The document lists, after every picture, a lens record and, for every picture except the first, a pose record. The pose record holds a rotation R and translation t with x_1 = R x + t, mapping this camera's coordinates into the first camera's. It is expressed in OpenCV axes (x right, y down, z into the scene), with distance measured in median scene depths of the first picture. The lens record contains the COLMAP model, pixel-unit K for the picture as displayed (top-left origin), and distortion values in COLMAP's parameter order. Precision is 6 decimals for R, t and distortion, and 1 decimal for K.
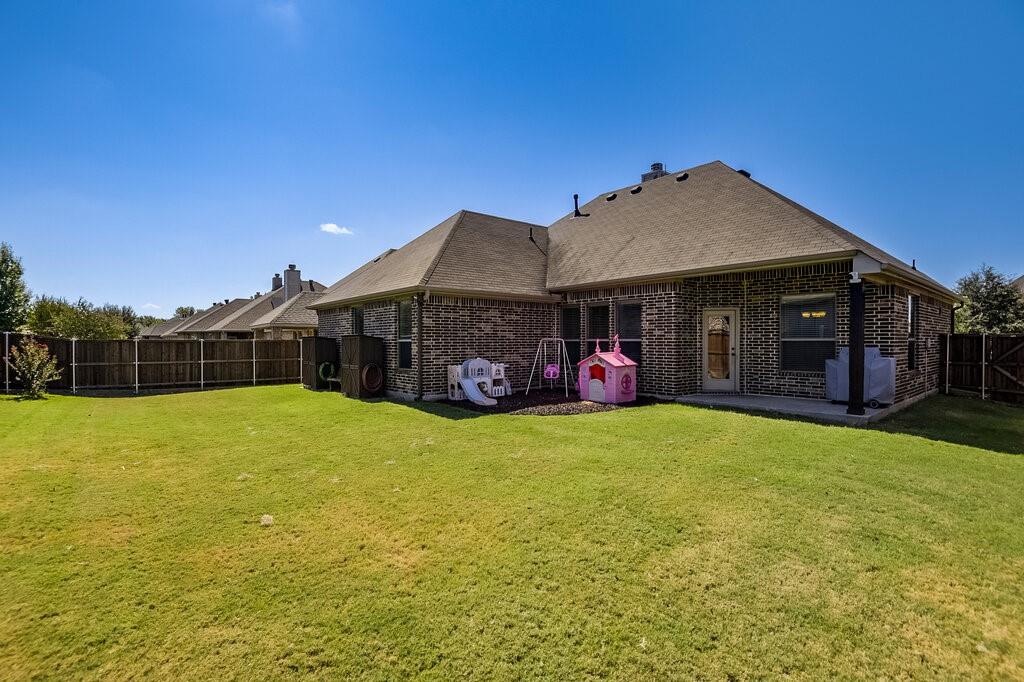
lens RADIAL K [[463.8, 0, 512.0], [0, 463.8, 341.0], [0, 0, 1]] dist [-0.017247, -0.014587]
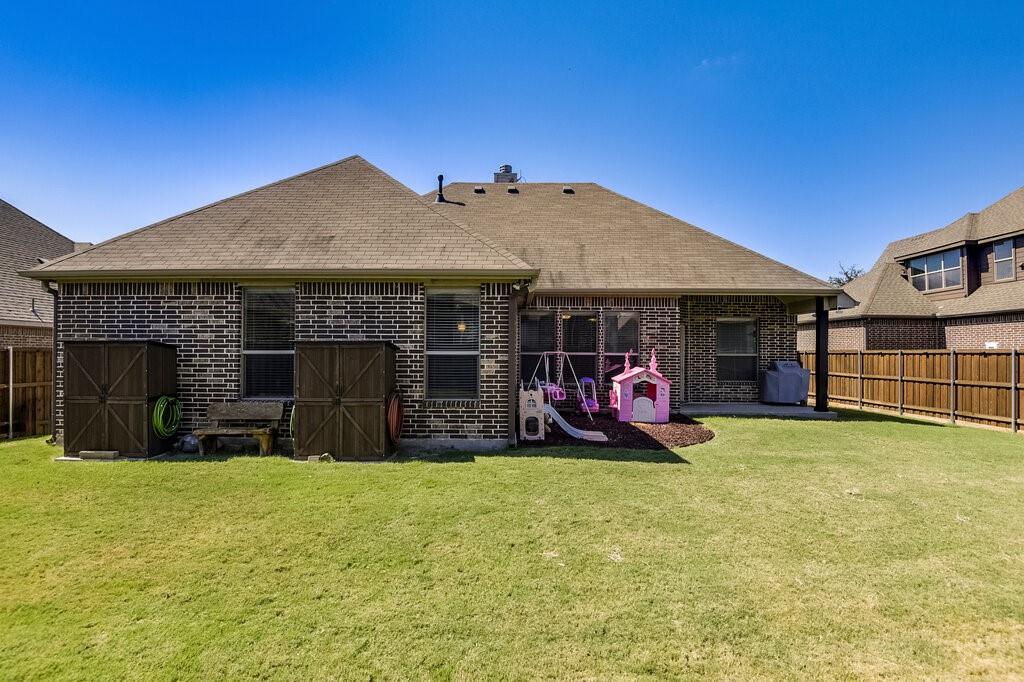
lens RADIAL K [[504.1, 0, 512.0], [0, 504.1, 341.0], [0, 0, 1]] dist [-0.022680, -0.001011]
pose [[0.665519, 0.025501, 0.745945, -0.691472], [-0.006435, 0.999575, -0.028431, 0.001746], [-0.746353, 0.014121, 0.665400, 0.508745]]
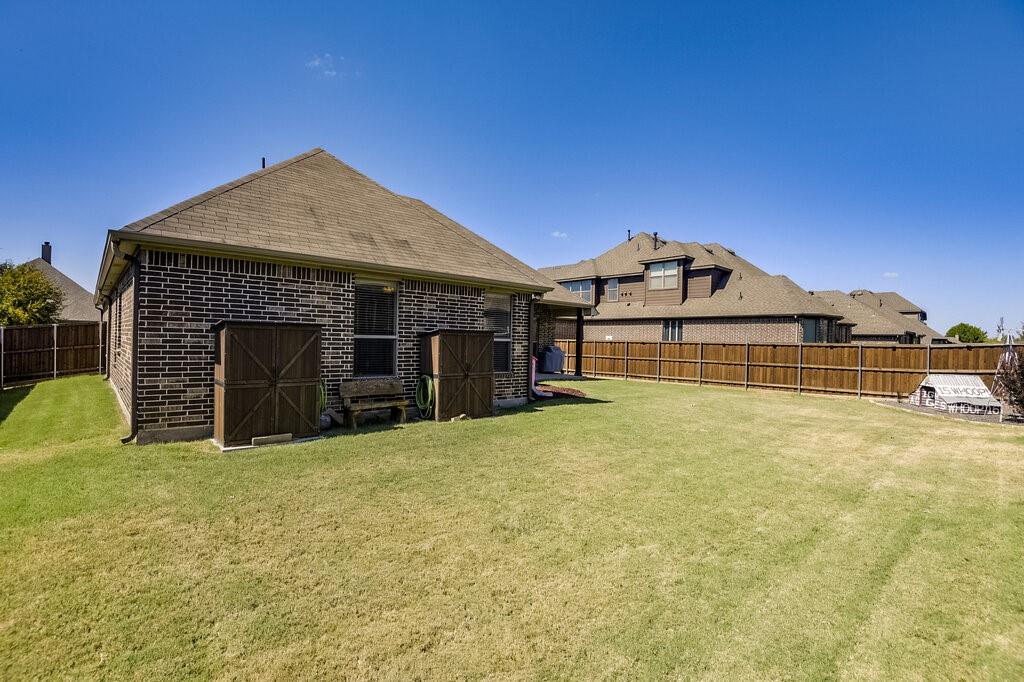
lens RADIAL K [[463.8, 0, 512.0], [0, 463.8, 341.0], [0, 0, 1]] dist [-0.017247, -0.014587]
pose [[-0.013907, 0.003615, 0.999897, -1.128509], [-0.023670, 0.999712, -0.003944, 0.004061], [-0.999623, -0.023723, -0.013817, 1.007636]]
